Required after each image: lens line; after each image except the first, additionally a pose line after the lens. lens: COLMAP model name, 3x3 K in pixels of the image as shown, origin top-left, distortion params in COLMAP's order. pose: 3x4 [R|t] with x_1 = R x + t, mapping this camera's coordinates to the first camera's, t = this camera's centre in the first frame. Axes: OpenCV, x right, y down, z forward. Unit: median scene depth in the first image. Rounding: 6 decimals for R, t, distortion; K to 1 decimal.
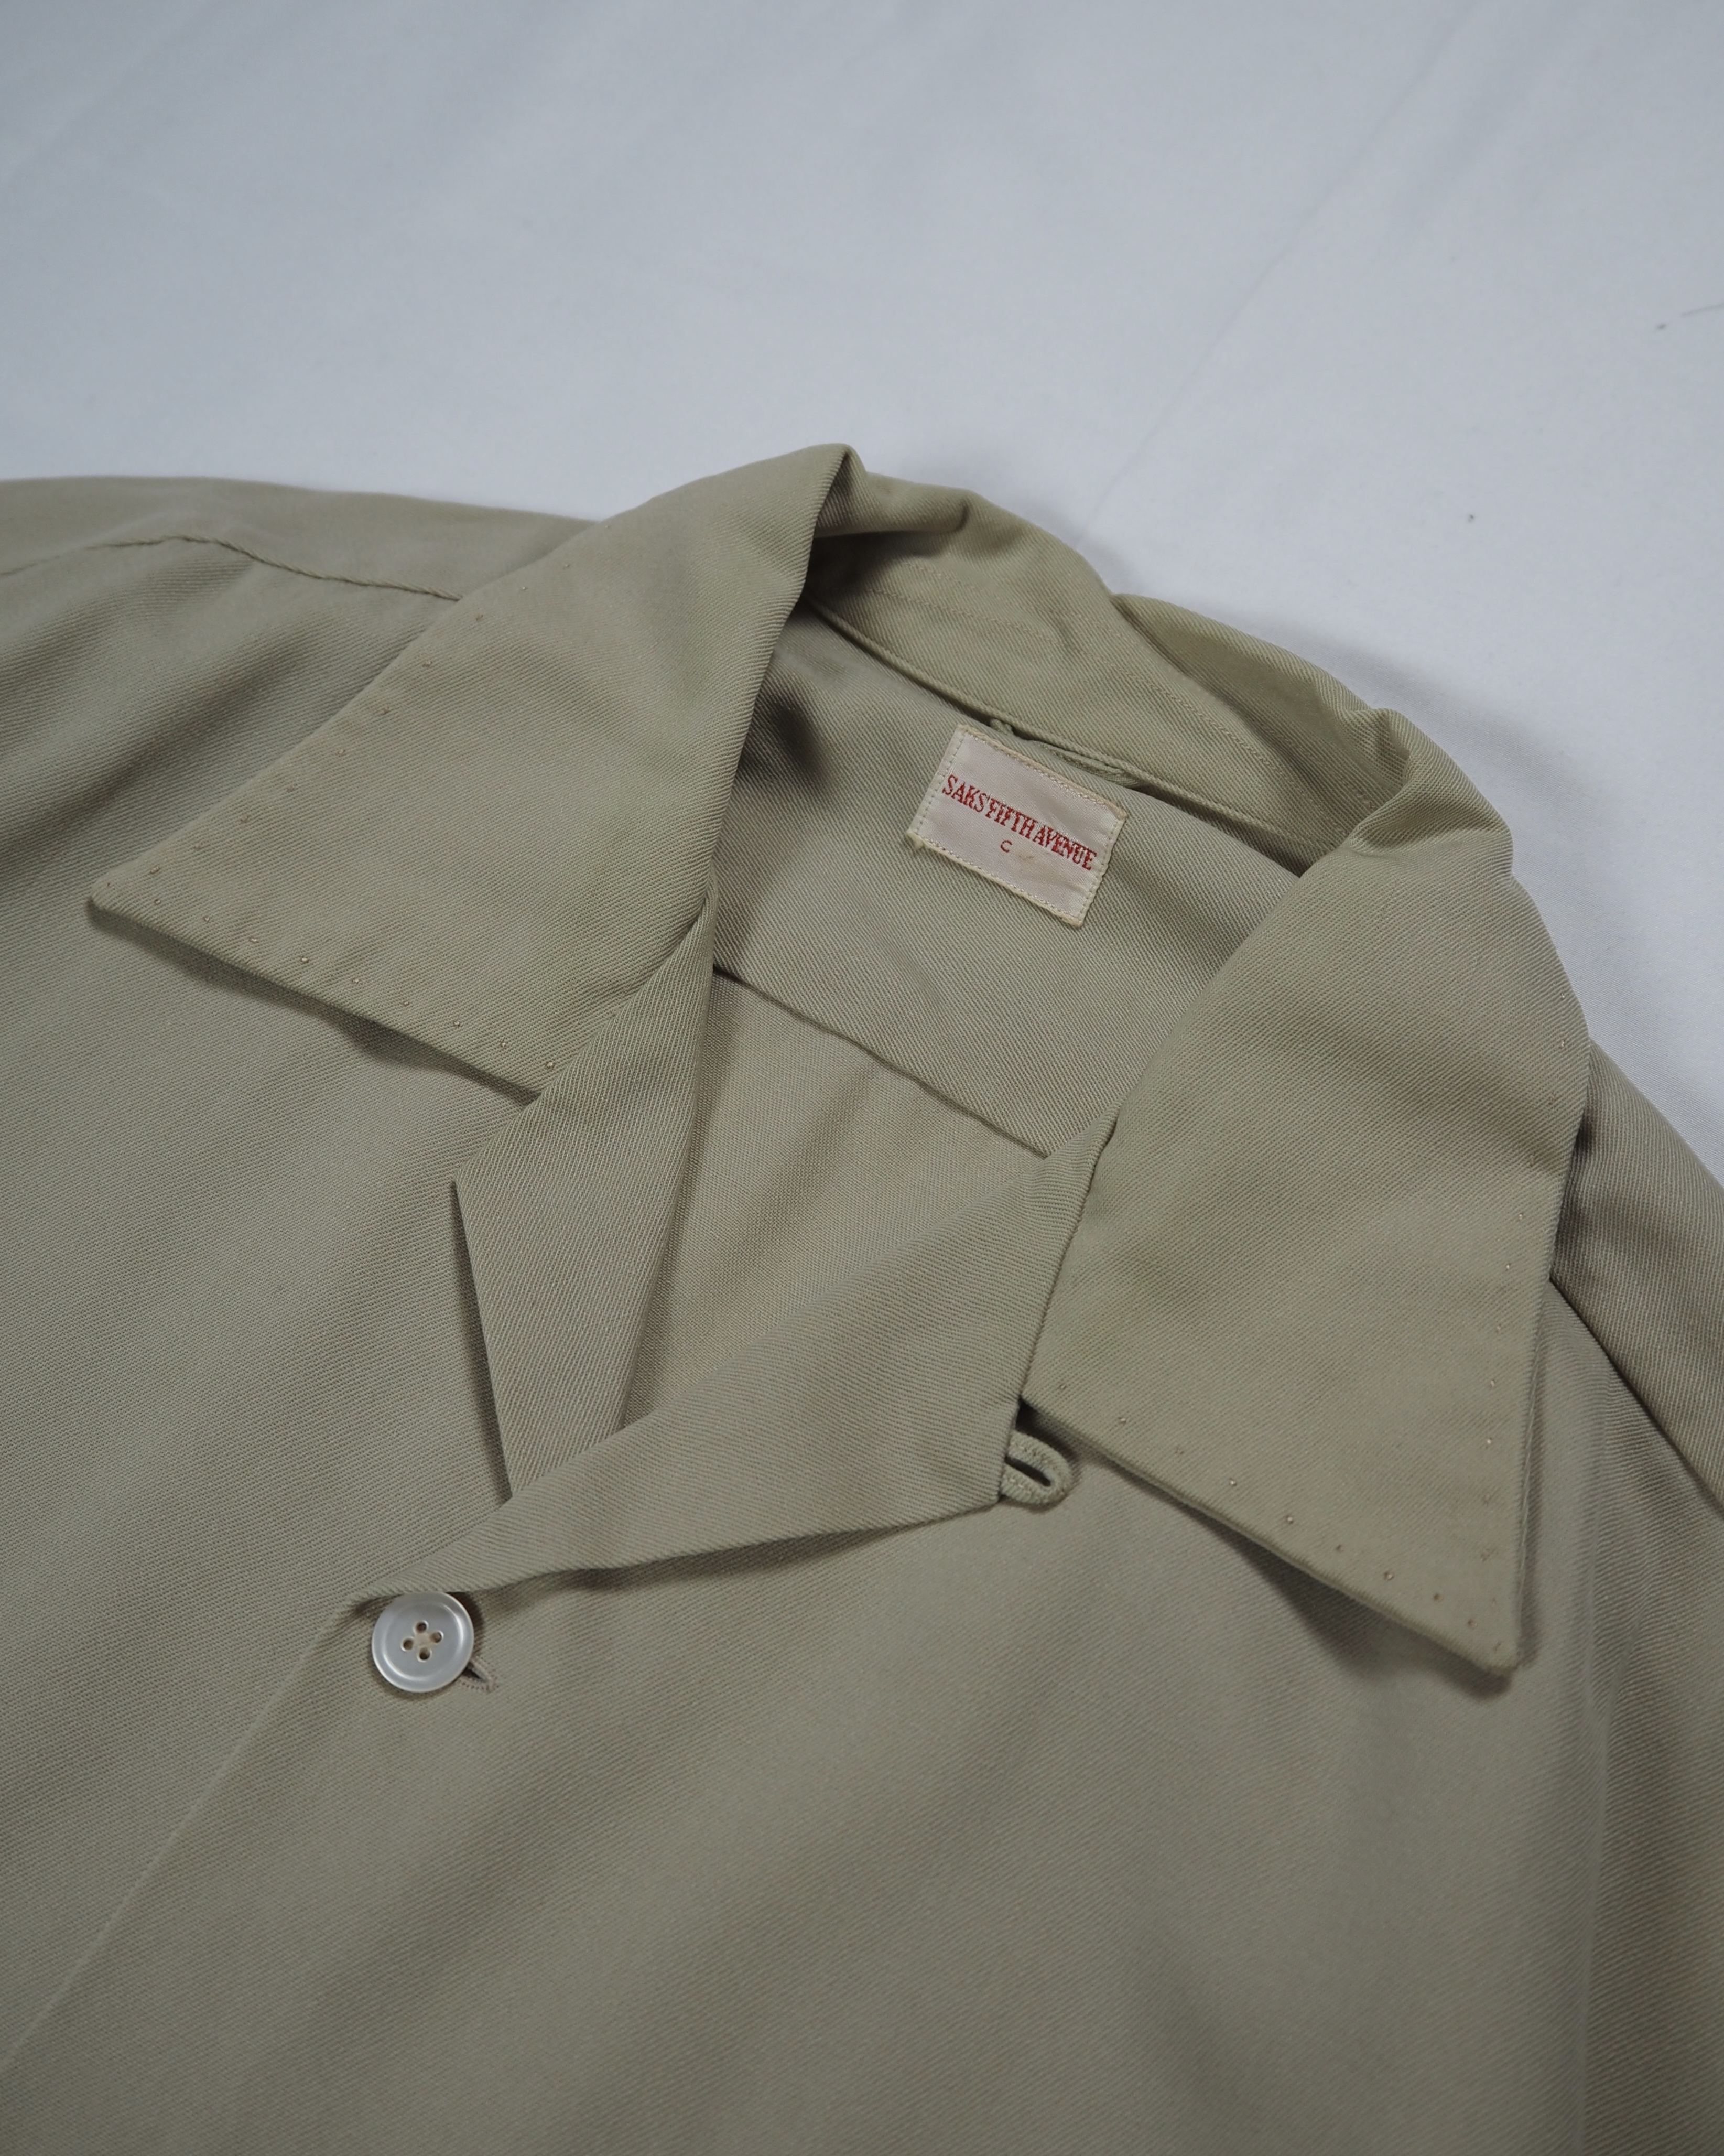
lens RADIAL K [[2216.8, 0, 929.6], [0, 2216.8, 1047.8], [0, 0, 1]] dist [-0.013751, 0.000000]
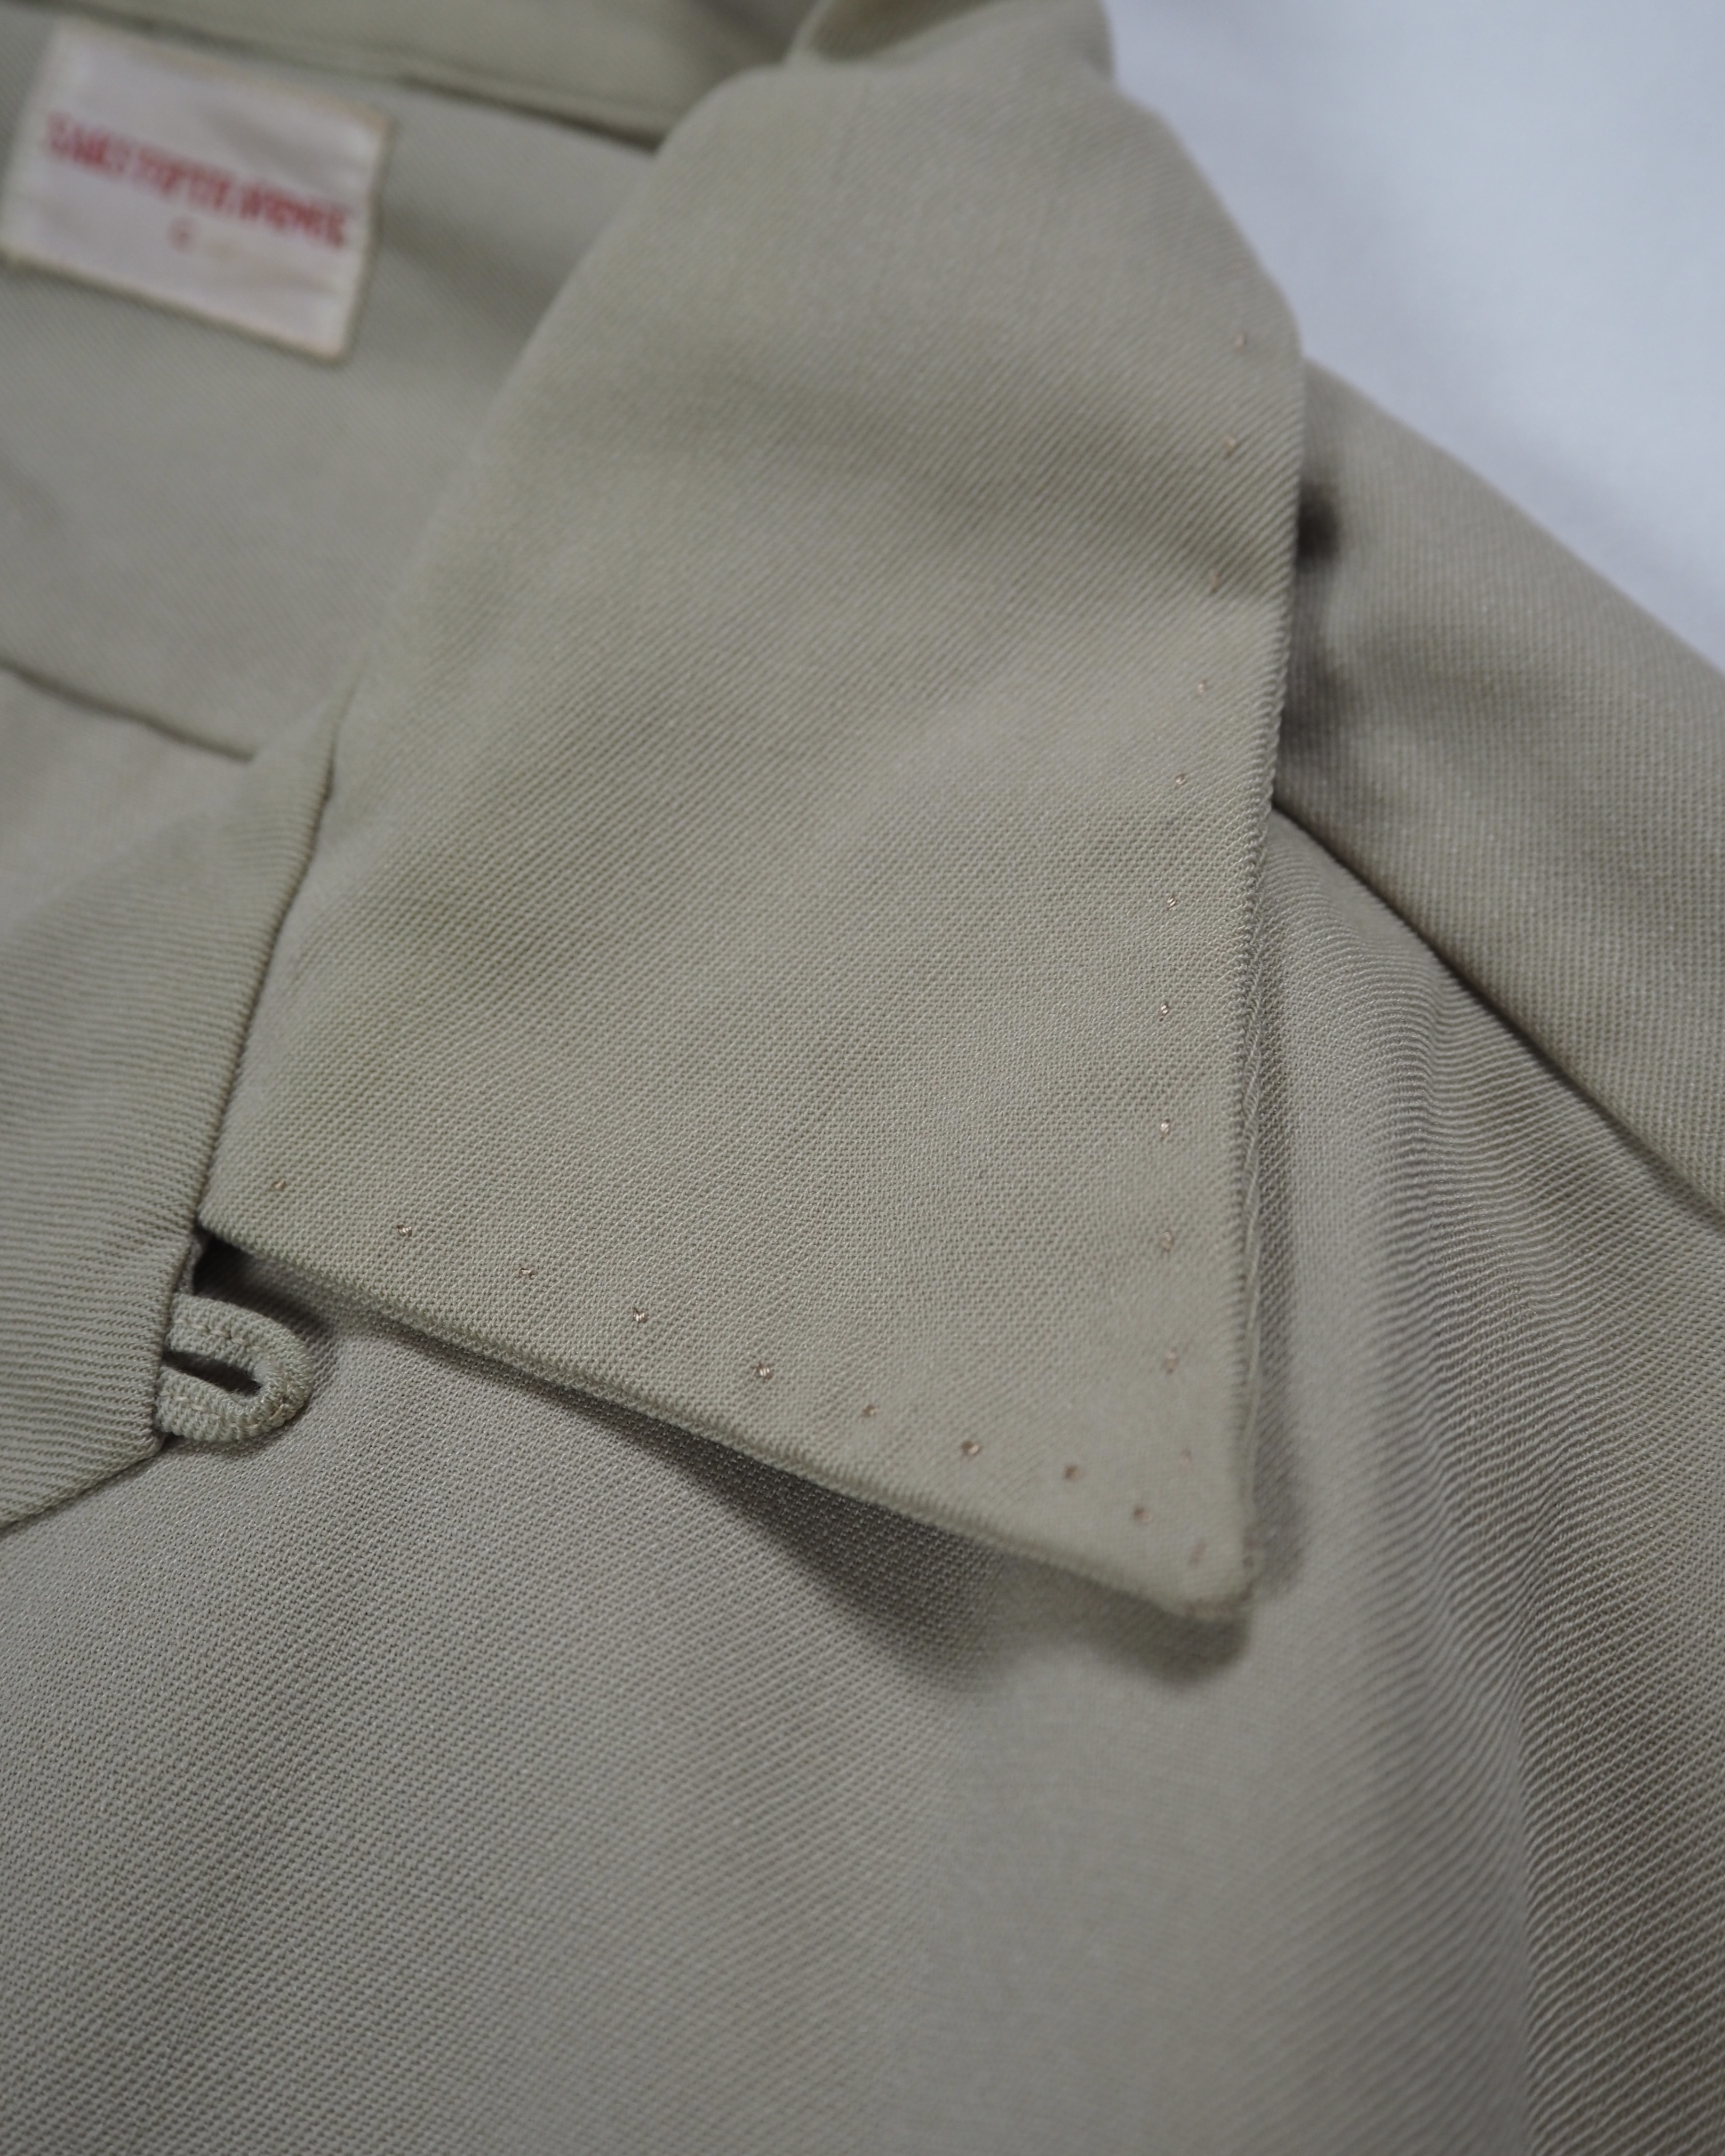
lens RADIAL K [[2614.7, 0, 971.3], [0, 2614.7, 1037.9], [0, 0, 1]] dist [0.016000, 0.000000]
pose [[0.985952, -0.163444, 0.034410, 0.178907], [0.164088, 0.986303, -0.016769, 0.146741], [-0.031198, 0.022180, 0.999267, 0.420193]]
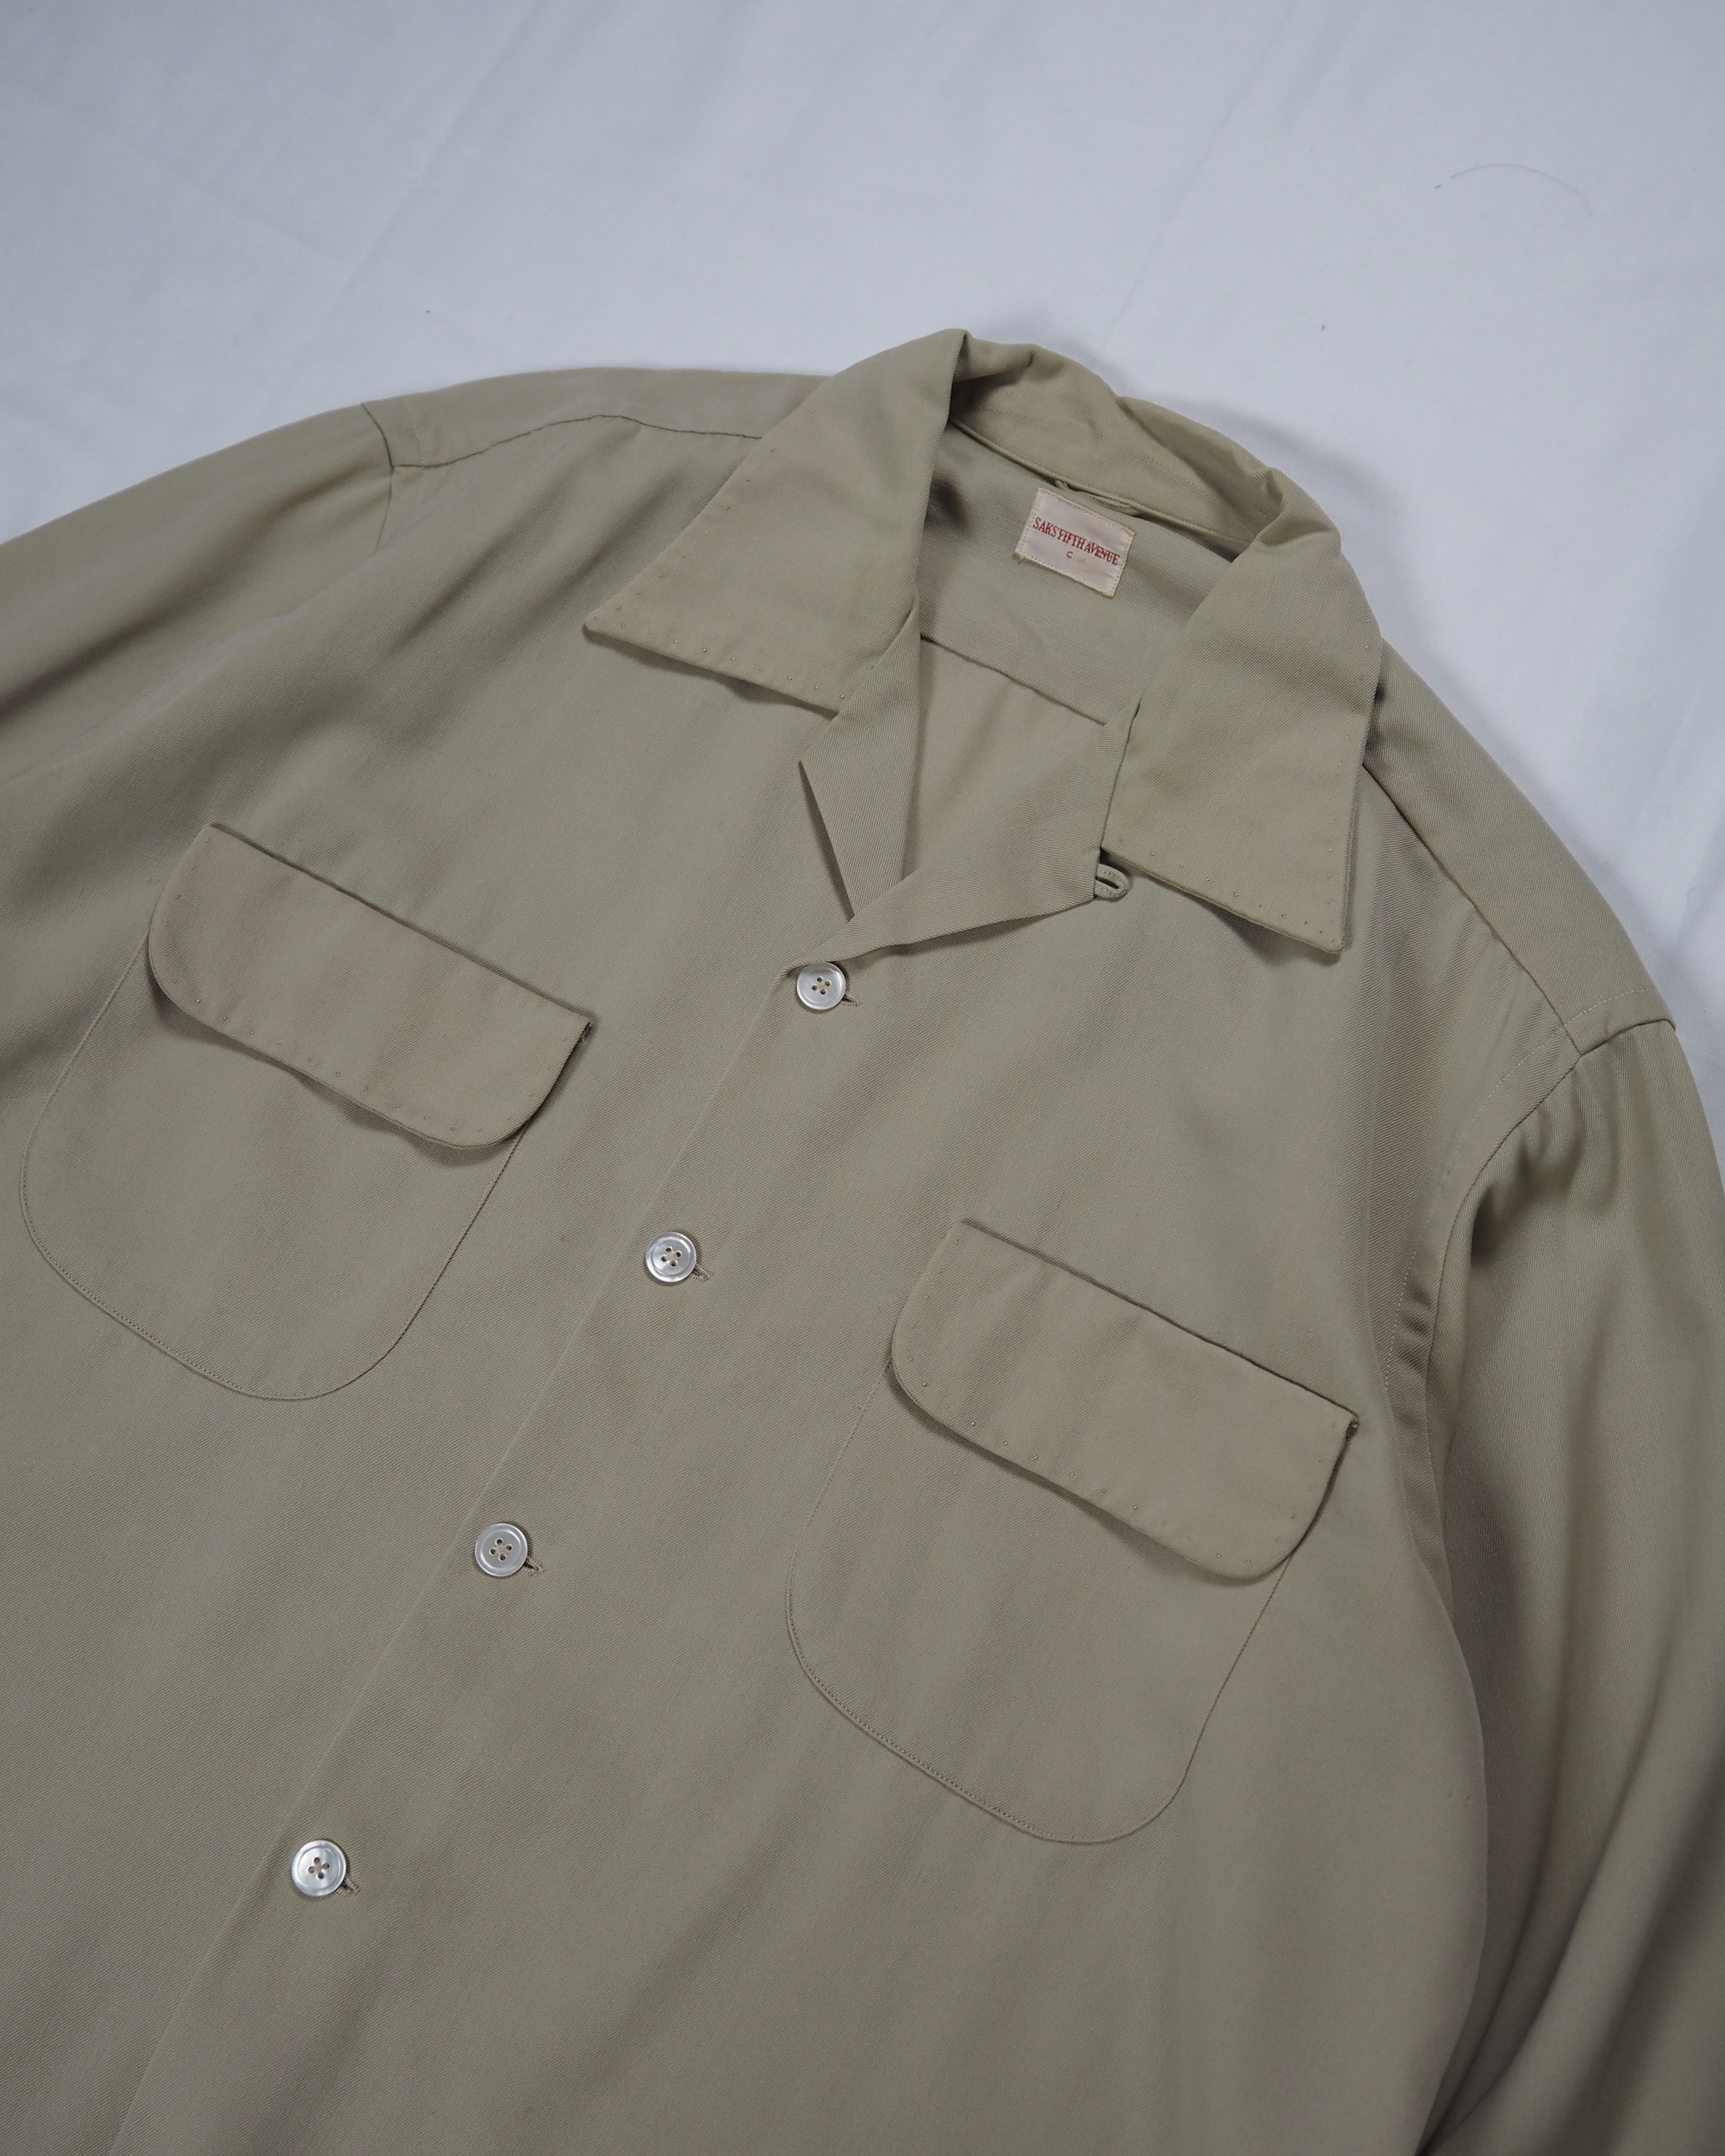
lens RADIAL K [[2068.5, 0, 951.9], [0, 2068.5, 1044.2], [0, 0, 1]] dist [-0.035715, 0.000000]
pose [[0.996933, -0.077822, -0.008233, -0.087349], [0.077771, 0.973551, 0.214825, -0.077511], [-0.008703, -0.214806, 0.976618, -0.822765]]
